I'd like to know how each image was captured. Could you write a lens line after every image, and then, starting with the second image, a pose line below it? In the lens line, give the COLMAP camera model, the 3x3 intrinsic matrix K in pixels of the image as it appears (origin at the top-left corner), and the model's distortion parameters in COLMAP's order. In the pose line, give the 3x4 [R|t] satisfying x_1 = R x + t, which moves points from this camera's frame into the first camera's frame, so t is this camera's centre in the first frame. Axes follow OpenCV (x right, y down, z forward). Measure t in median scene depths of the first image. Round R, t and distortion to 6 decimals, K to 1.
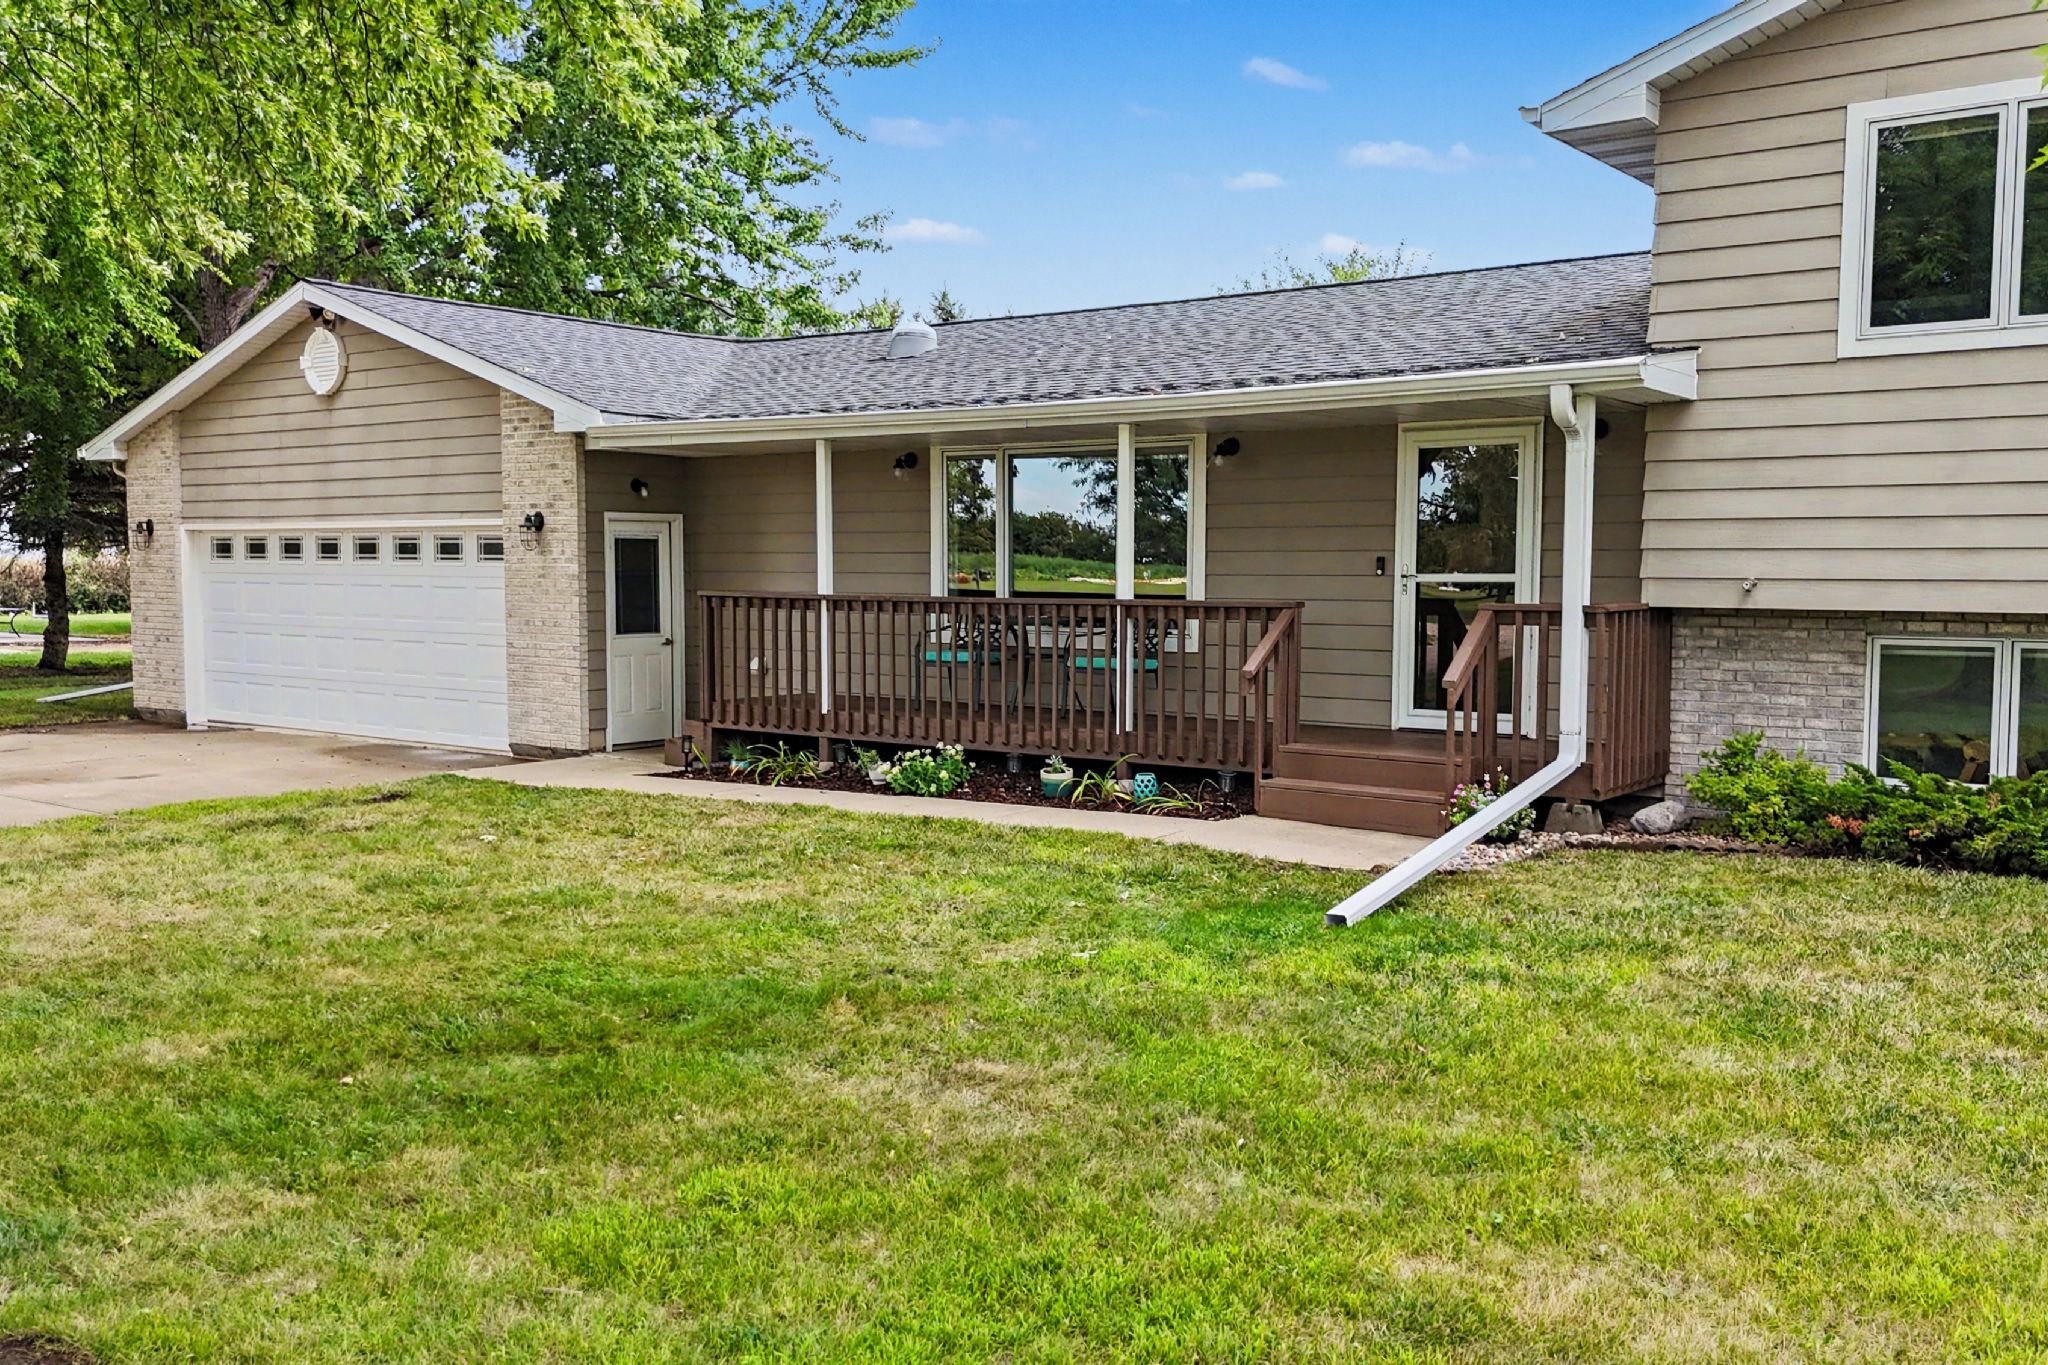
lens RADIAL K [[1855.9, 0, 1024.0], [0, 1855.9, 682.5], [0, 0, 1]] dist [0.243626, -0.604157]
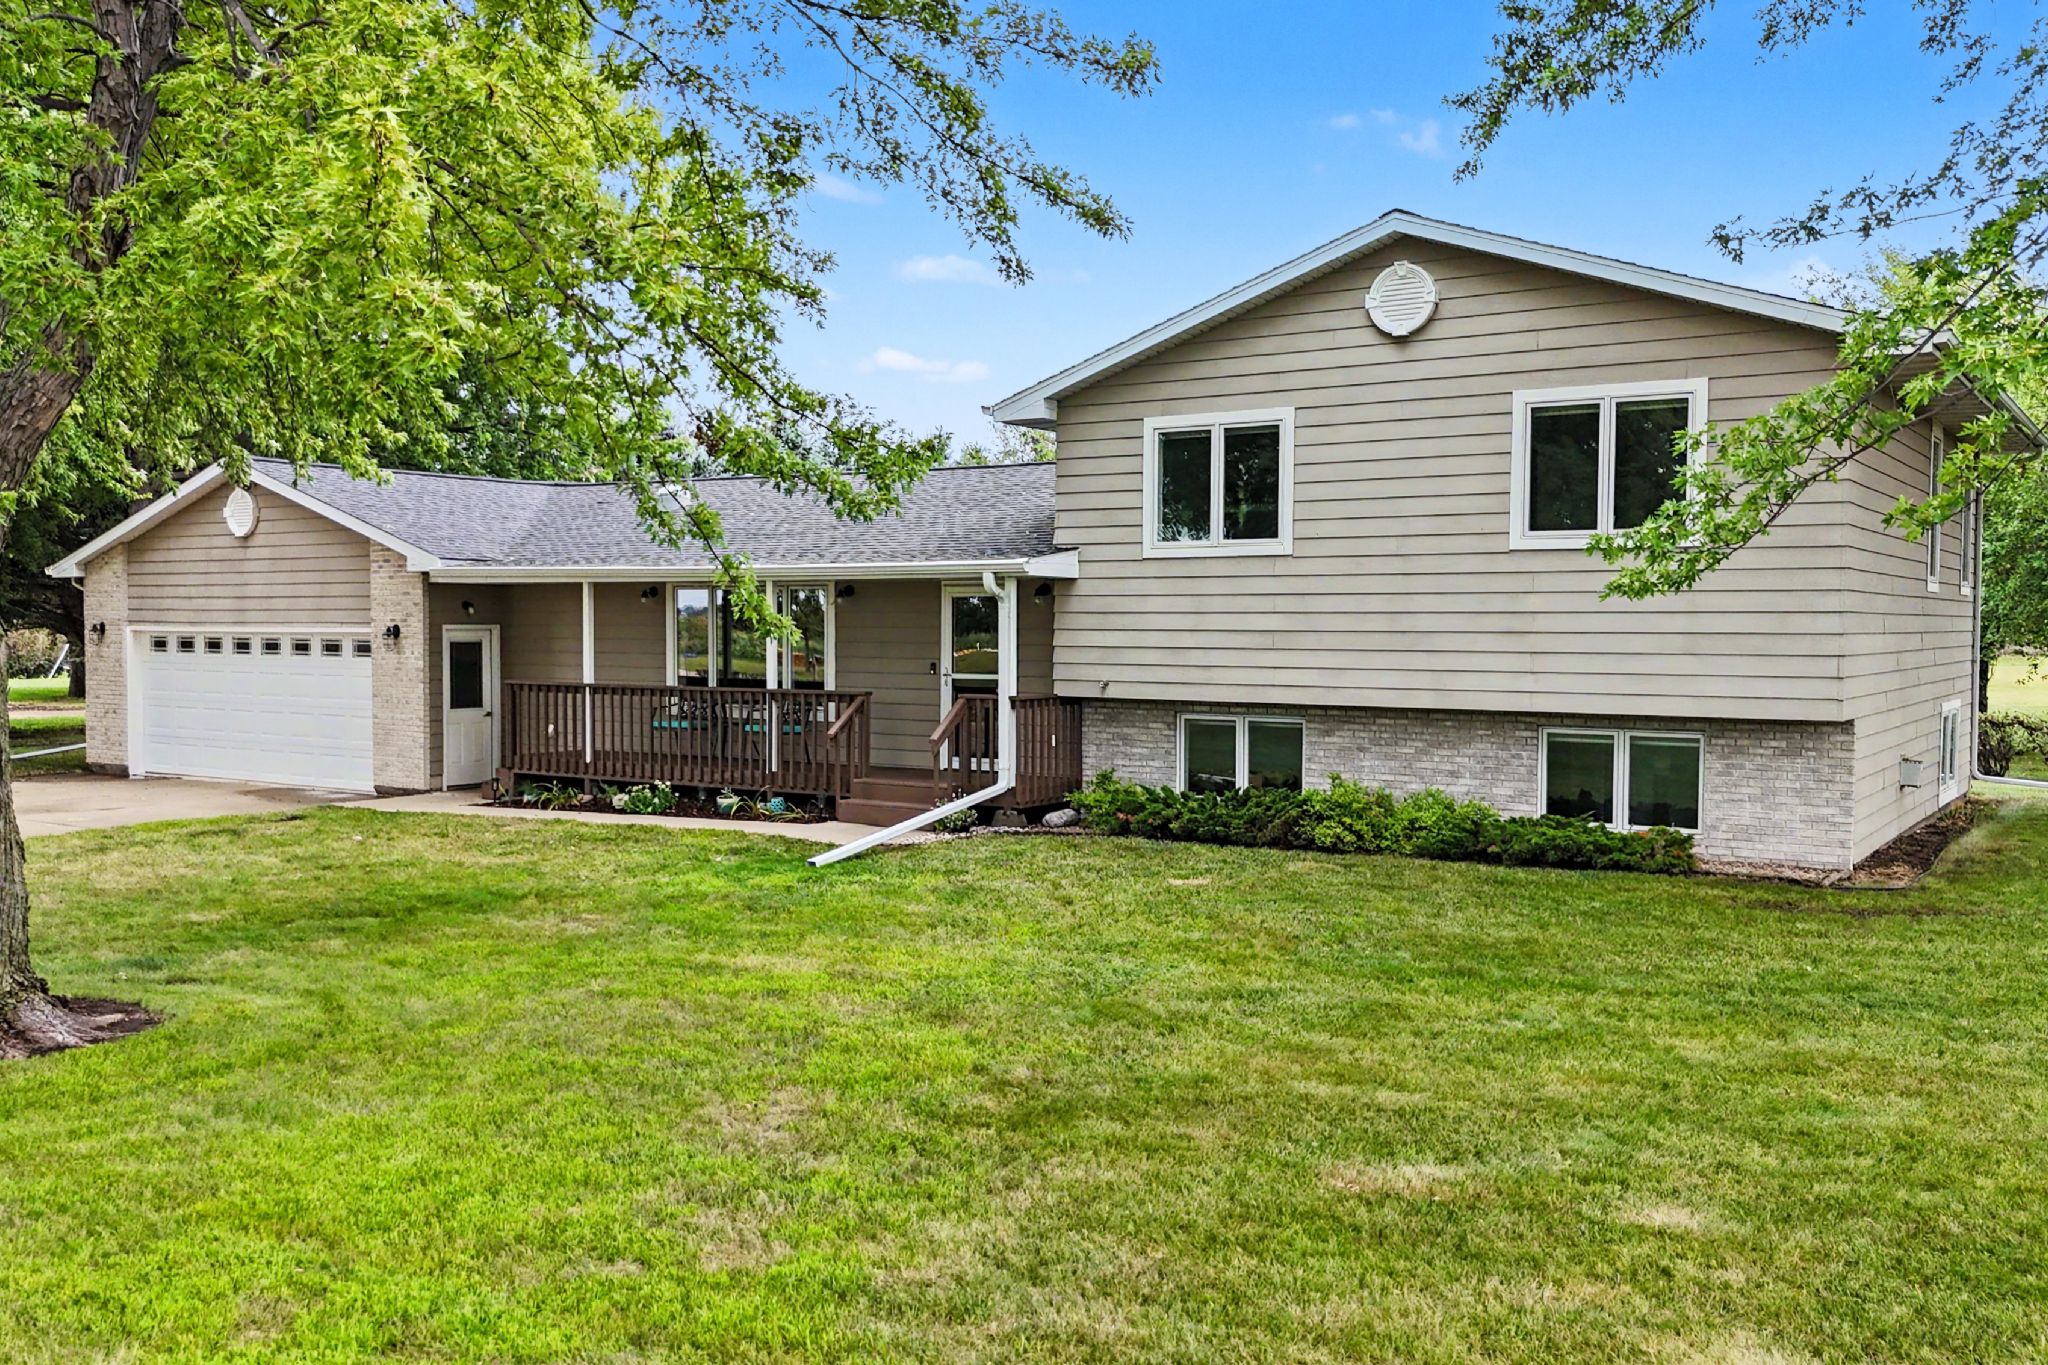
lens RADIAL K [[1777.6, 0, 1016.3], [0, 1777.6, 689.2], [0, 0, 1]] dist [0.139339, -0.262995]
pose [[0.997483, -0.000403, 0.070904, 0.138280], [0.002475, 0.999572, -0.029134, 0.000408], [-0.070862, 0.029236, 0.997058, -0.475772]]
